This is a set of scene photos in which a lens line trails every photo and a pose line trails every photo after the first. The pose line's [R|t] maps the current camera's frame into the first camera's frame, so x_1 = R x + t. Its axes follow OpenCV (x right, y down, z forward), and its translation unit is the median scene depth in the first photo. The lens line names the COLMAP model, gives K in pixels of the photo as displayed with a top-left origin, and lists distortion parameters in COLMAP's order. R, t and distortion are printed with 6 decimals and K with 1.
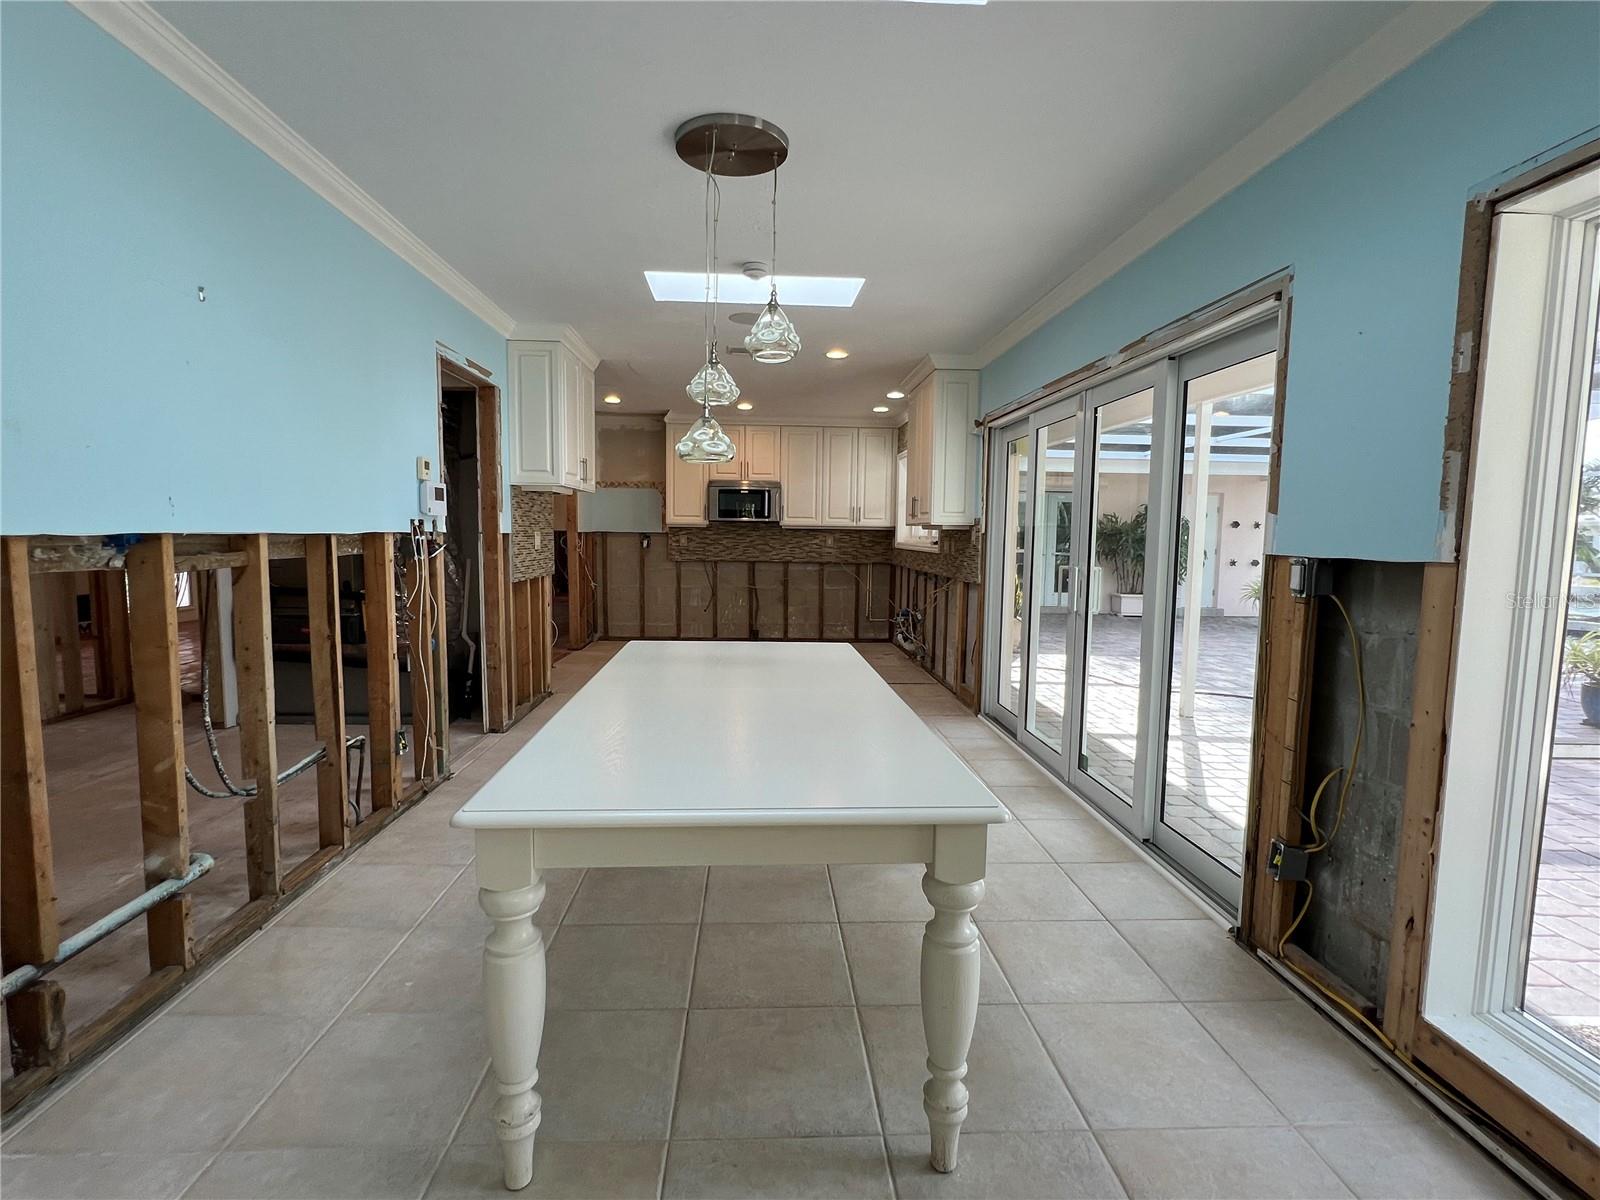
lens RADIAL K [[776.8, 0, 803.5], [0, 776.8, 604.6], [0, 0, 1]] dist [-0.007231, 0.002157]
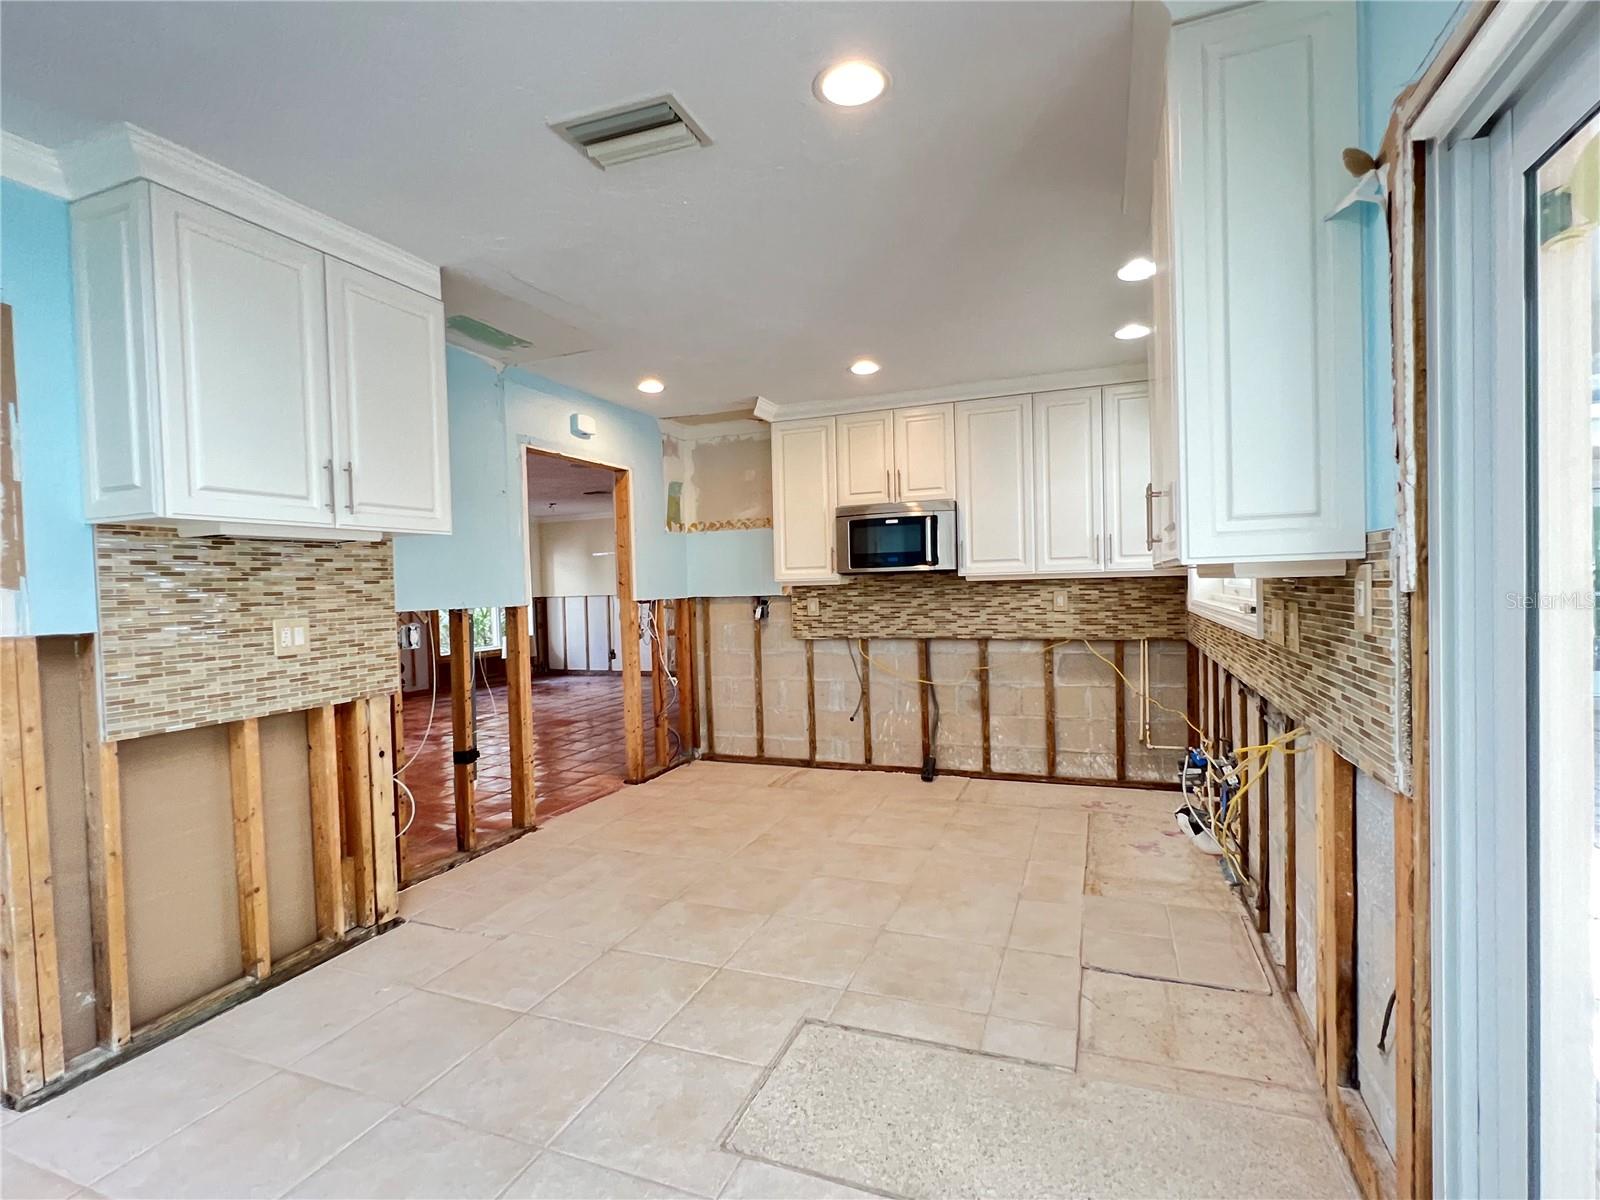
lens RADIAL K [[776.8, 0, 796.4], [0, 776.8, 603.7], [0, 0, 1]] dist [-0.007231, 0.002157]
pose [[0.905437, -0.028507, -0.423522, 0.096848], [0.000714, 0.997843, -0.065637, -0.043507], [0.424479, 0.059128, 0.903505, 0.423255]]
